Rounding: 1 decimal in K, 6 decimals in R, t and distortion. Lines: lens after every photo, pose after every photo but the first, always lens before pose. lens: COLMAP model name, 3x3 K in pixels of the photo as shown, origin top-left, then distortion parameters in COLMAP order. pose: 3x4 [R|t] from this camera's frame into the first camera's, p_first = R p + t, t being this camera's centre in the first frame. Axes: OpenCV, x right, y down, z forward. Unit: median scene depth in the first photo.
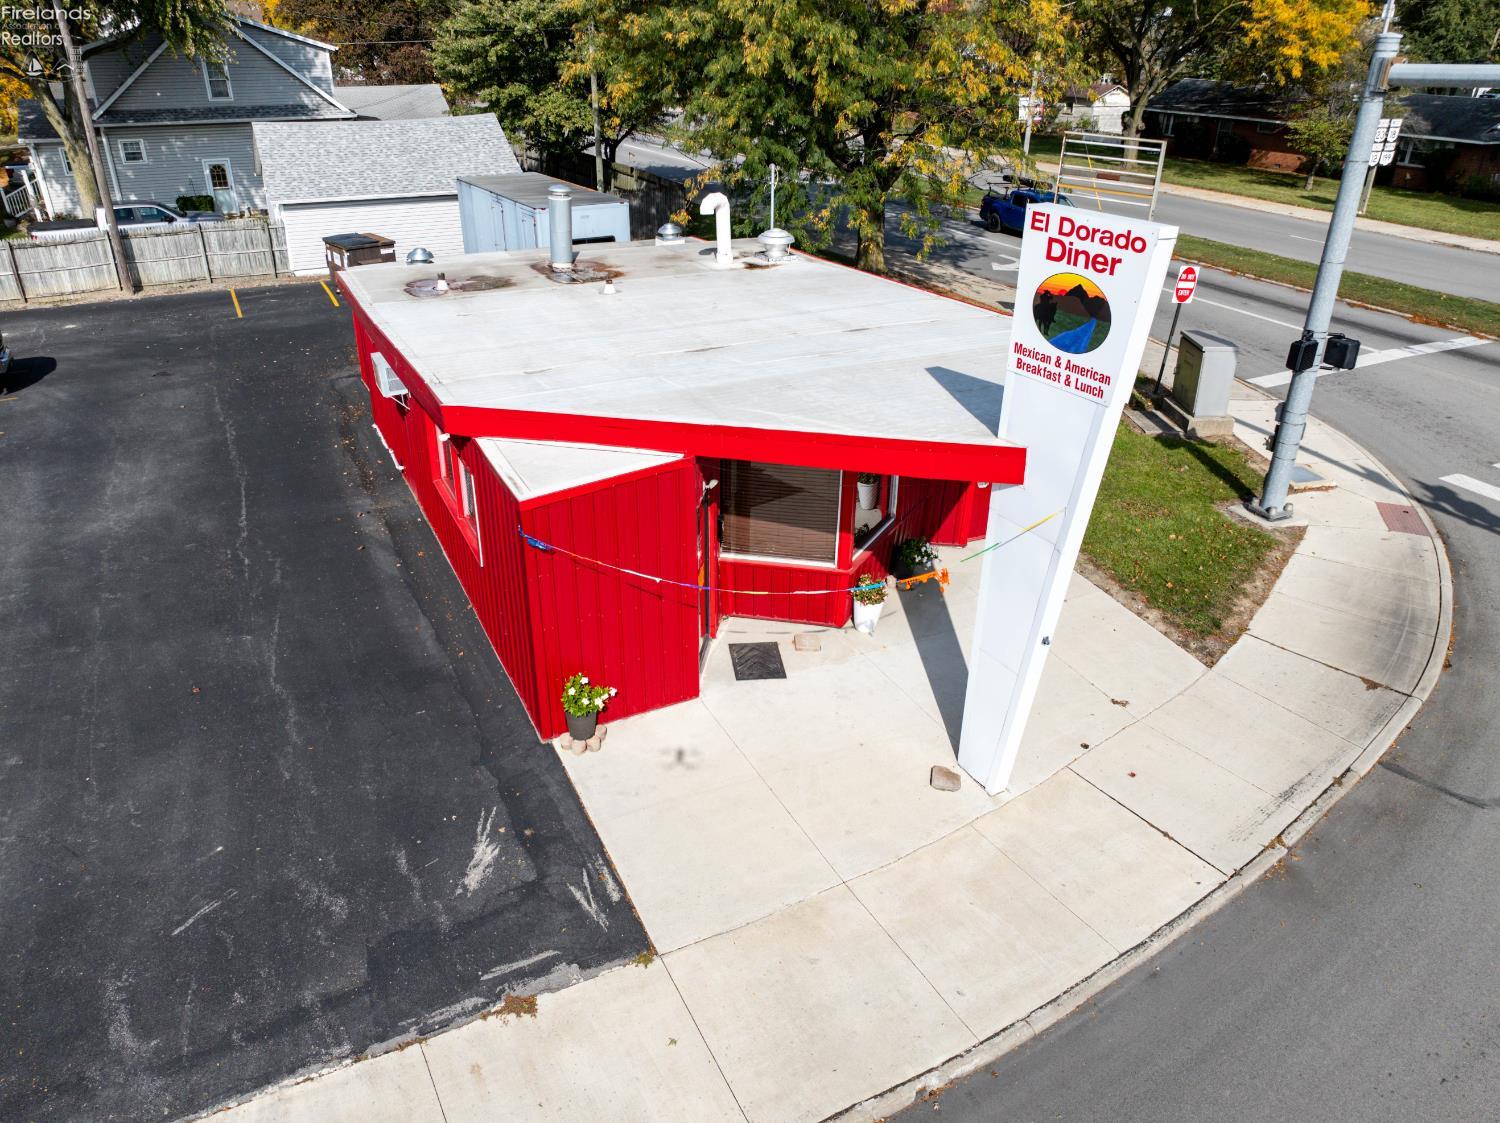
lens RADIAL K [[1058.2, 0, 750.0], [0, 1058.2, 561.5], [0, 0, 1]] dist [-0.043063, 0.011705]
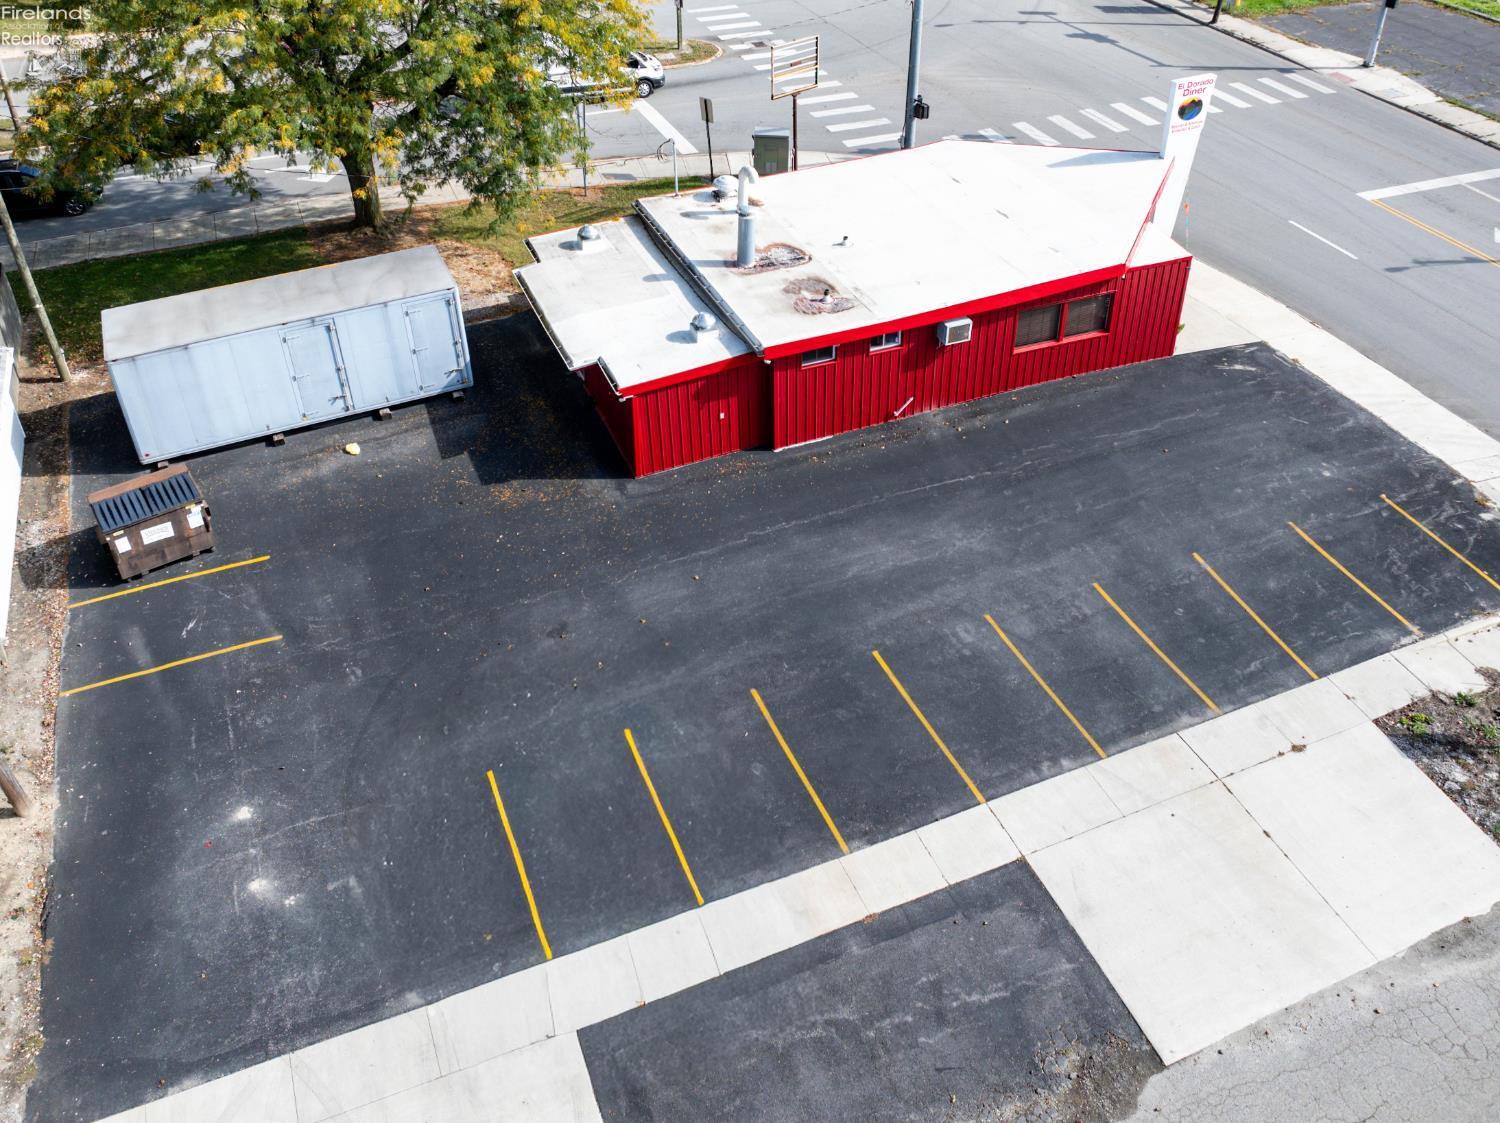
lens RADIAL K [[1266.5, 0, 793.0], [0, 1266.5, 444.6], [0, 0, 1]] dist [-0.032070, -0.012488]
pose [[0.051393, -0.566670, 0.822341, -2.348389], [0.448547, 0.748799, 0.487961, -1.265557], [-0.892280, 0.343781, 0.292661, 0.875879]]
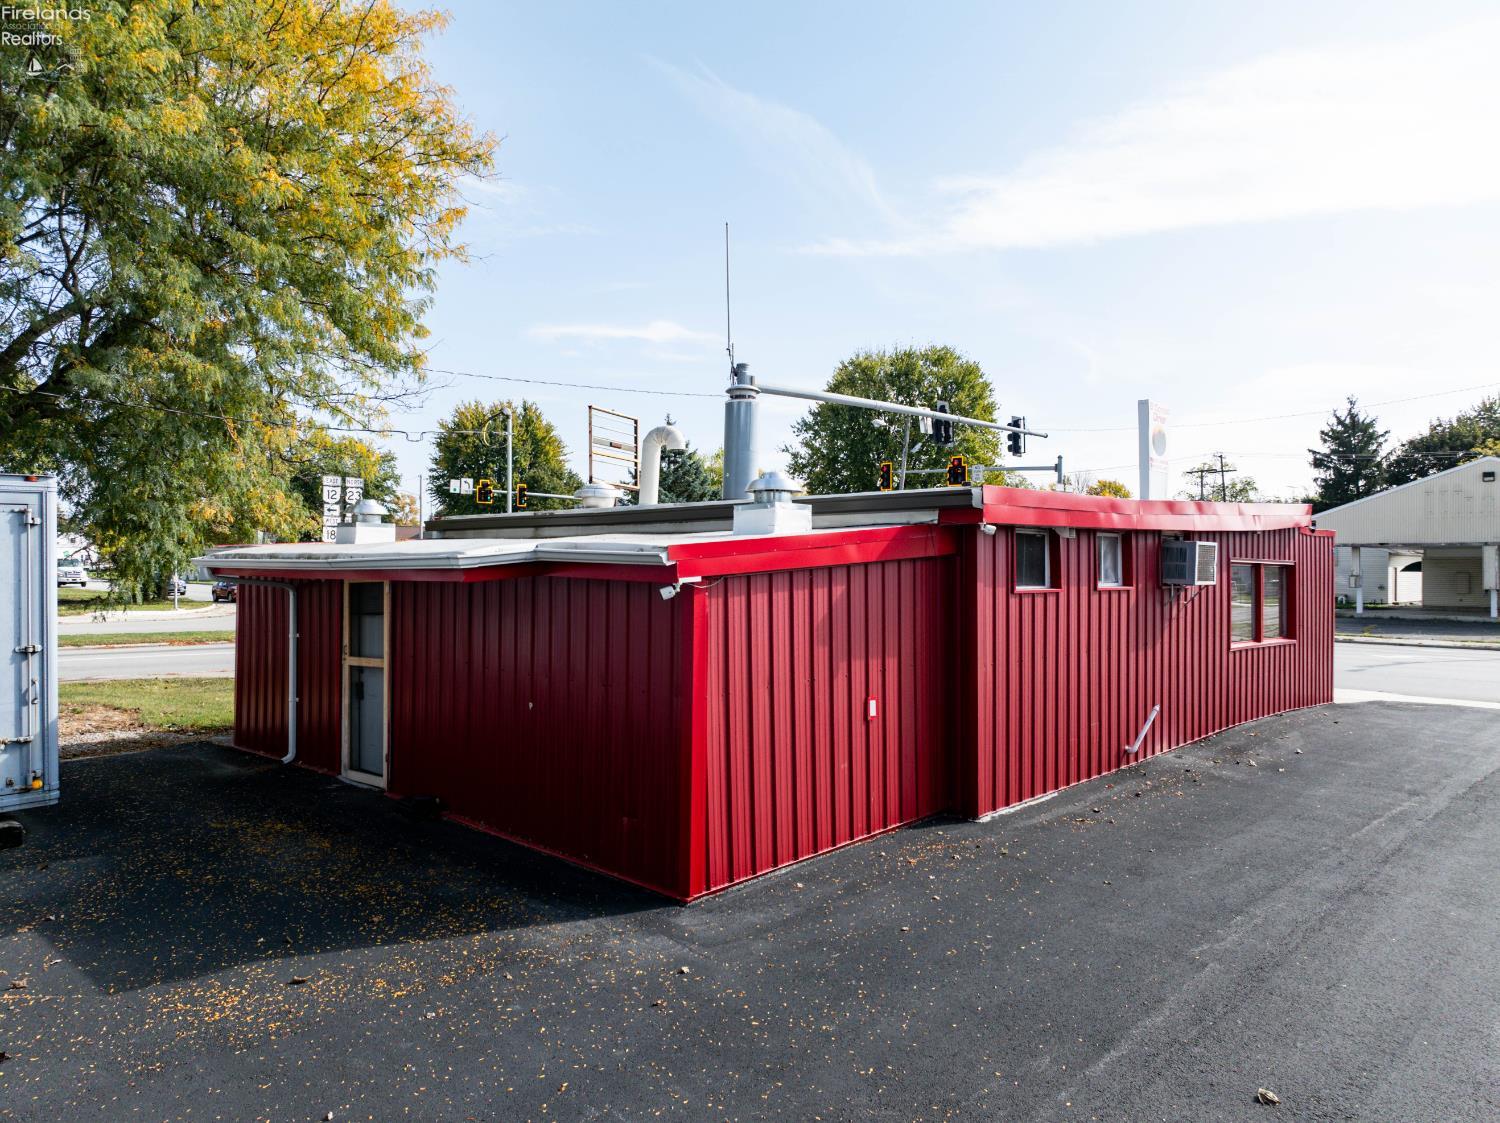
lens RADIAL K [[1058.2, 0, 750.0], [0, 1058.2, 561.5], [0, 0, 1]] dist [-0.043063, 0.011705]
pose [[-0.337341, -0.010710, 0.941322, -1.155707], [0.422134, 0.892044, 0.161430, -0.530805], [-0.841430, 0.451821, -0.296402, 1.807161]]
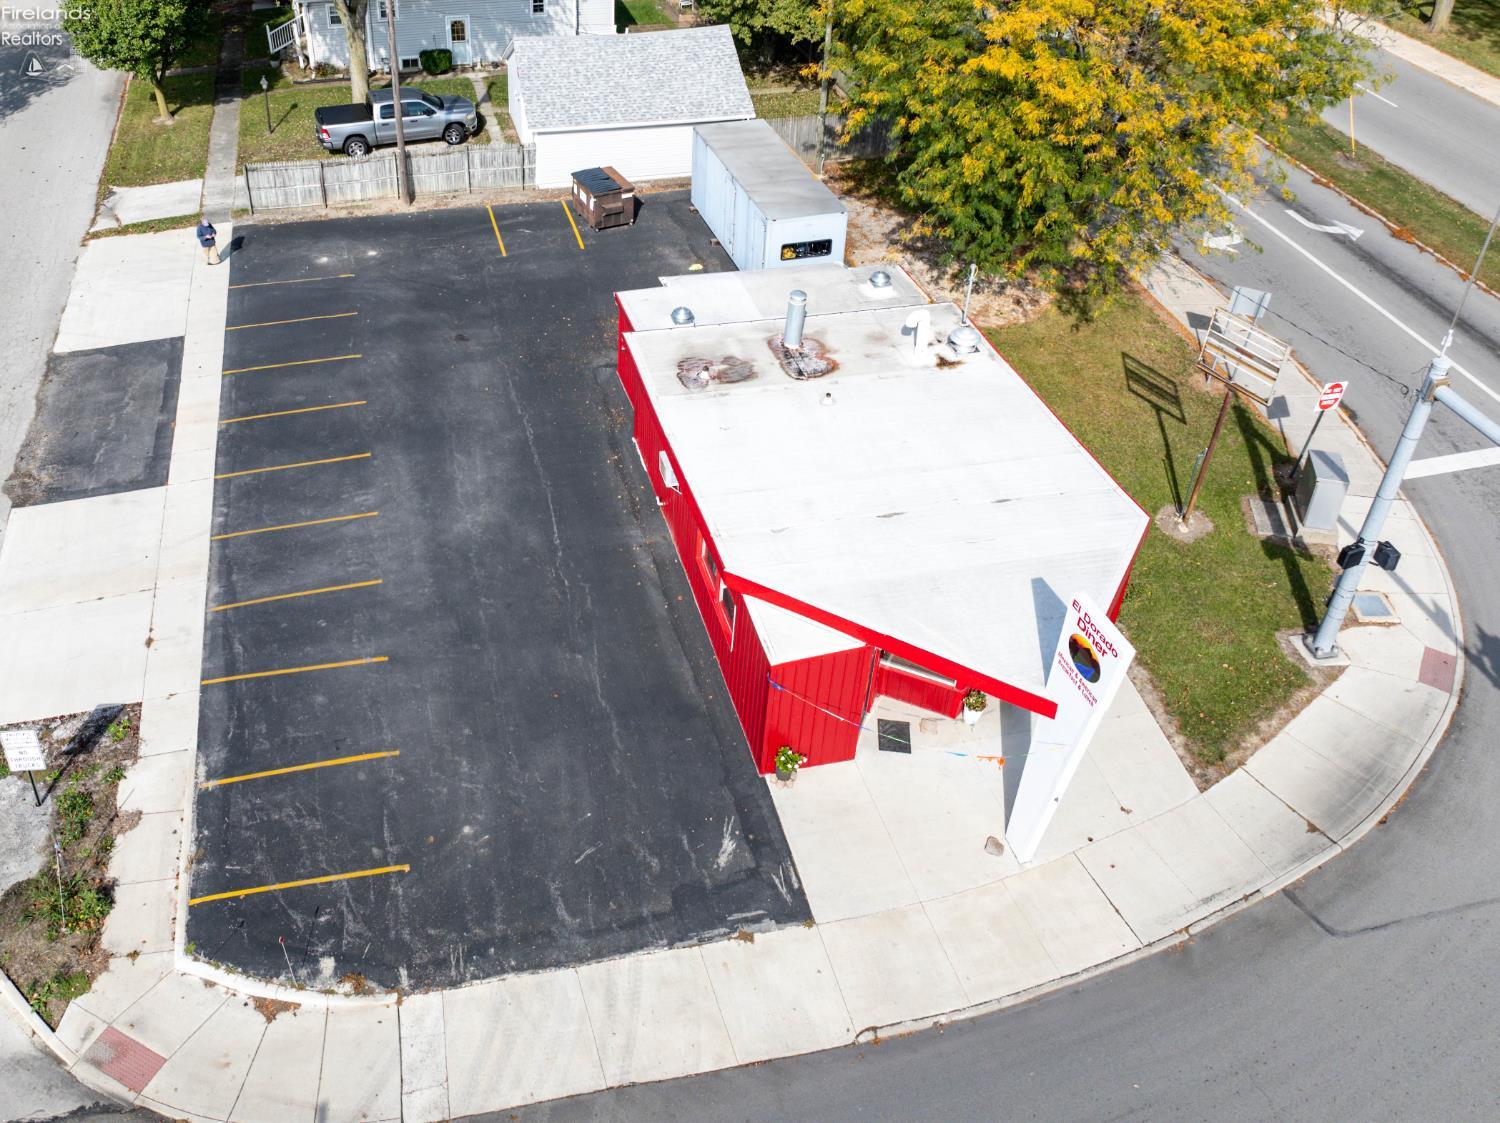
lens RADIAL K [[1322.2, 0, 613.8], [0, 1322.2, 425.0], [0, 0, 1]] dist [-0.035468, -0.004836]
pose [[0.965527, 0.143239, -0.217346, -0.036116], [-0.113912, 0.983292, 0.141988, -0.585971], [0.234053, -0.112335, 0.965712, -0.934213]]
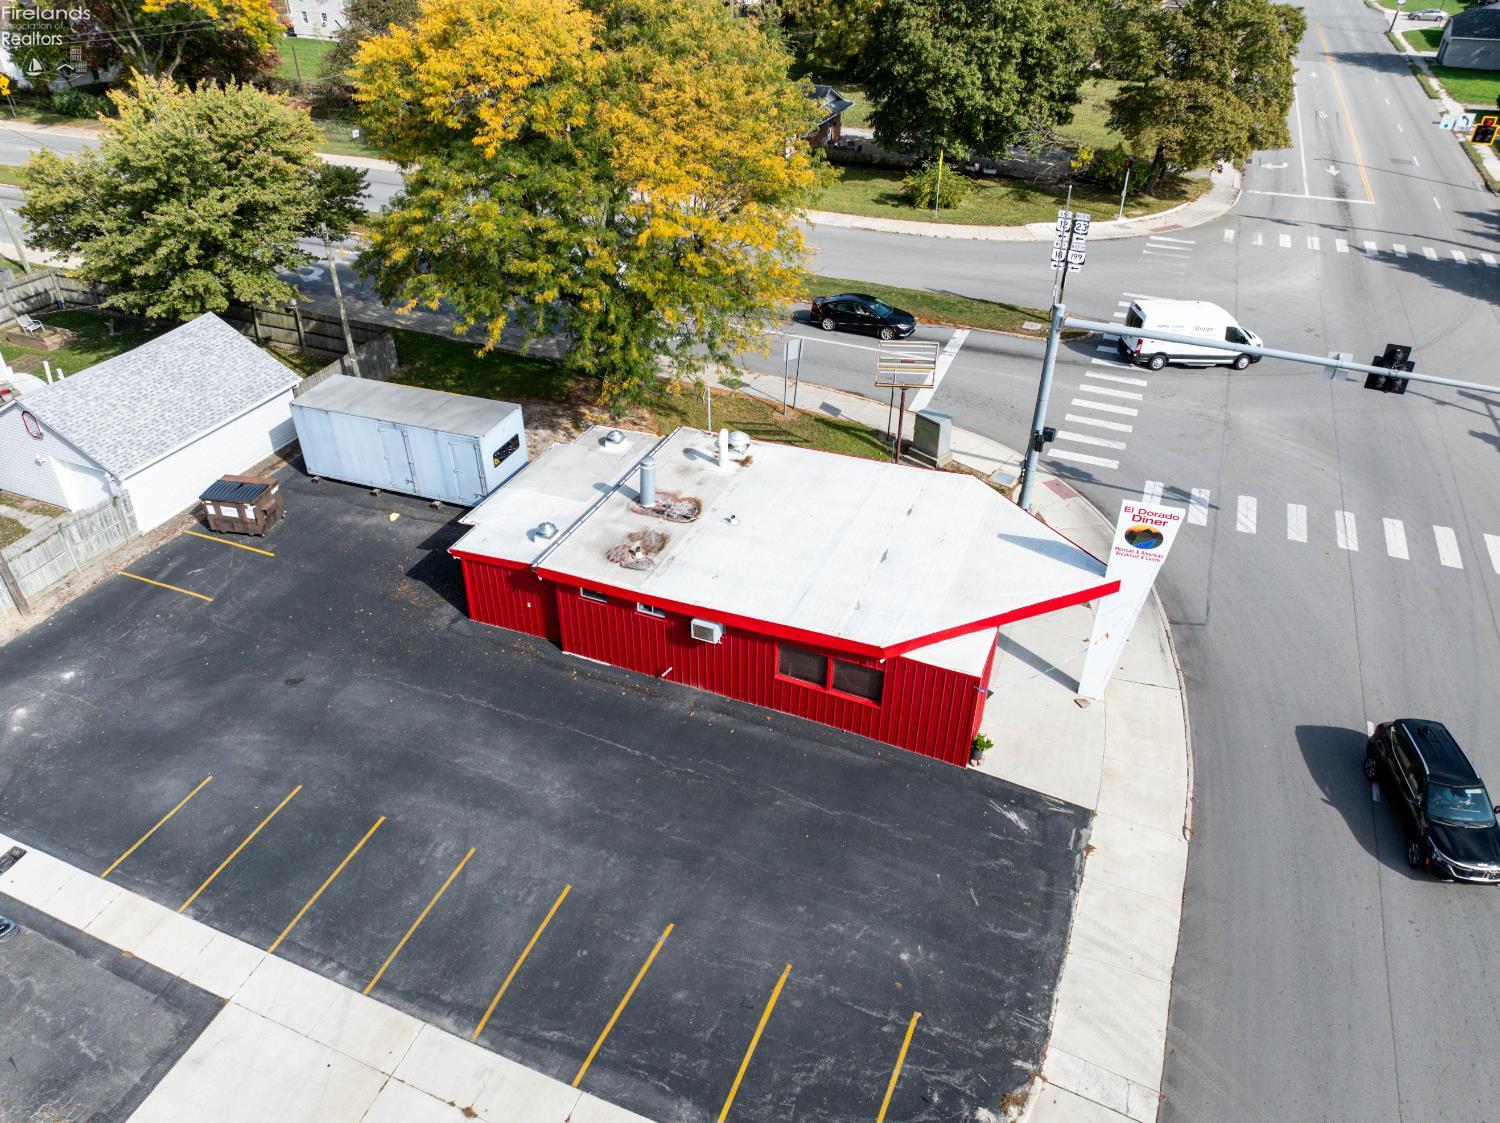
lens RADIAL K [[1058.2, 0, 750.0], [0, 1058.2, 561.5], [0, 0, 1]] dist [-0.043063, 0.011705]
pose [[0.757216, -0.370921, 0.537626, -1.368344], [0.296923, 0.928622, 0.222481, -0.749163], [-0.581774, -0.008833, 0.813303, -0.461009]]
